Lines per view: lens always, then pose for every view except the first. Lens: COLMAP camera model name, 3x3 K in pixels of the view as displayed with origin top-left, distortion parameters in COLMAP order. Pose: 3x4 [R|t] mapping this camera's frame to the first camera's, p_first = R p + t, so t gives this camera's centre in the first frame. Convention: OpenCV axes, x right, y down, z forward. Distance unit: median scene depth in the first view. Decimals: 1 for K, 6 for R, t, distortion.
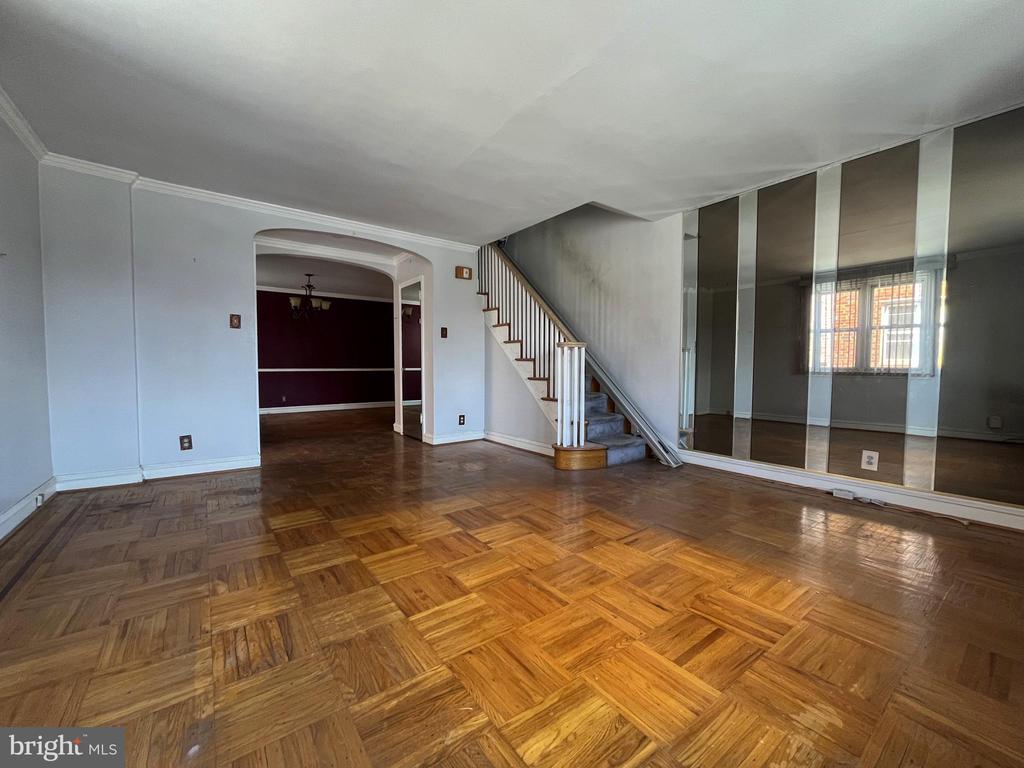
lens RADIAL K [[416.7, 0, 512.0], [0, 416.7, 384.0], [0, 0, 1]] dist [-0.003727, -0.000290]
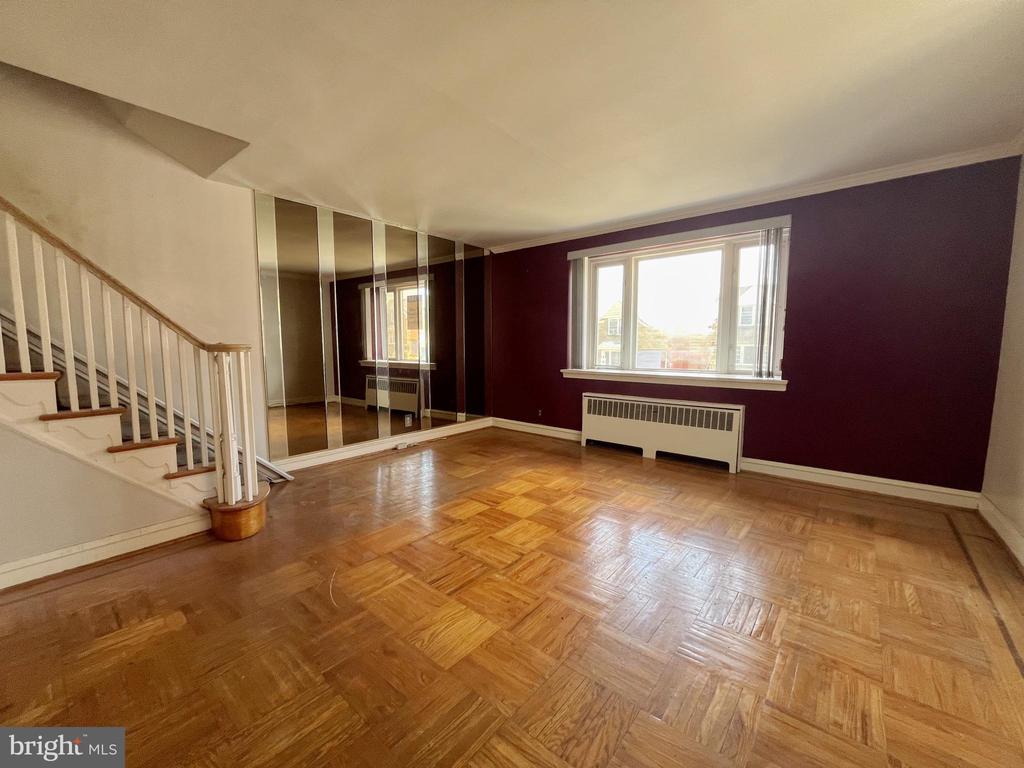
lens RADIAL K [[416.7, 0, 512.0], [0, 416.7, 384.0], [0, 0, 1]] dist [-0.003727, -0.000290]
pose [[-0.233551, -0.097677, 0.967426, -0.735098], [0.044904, 0.992797, 0.111079, -0.111478], [-0.971307, 0.069384, -0.227483, 0.893477]]
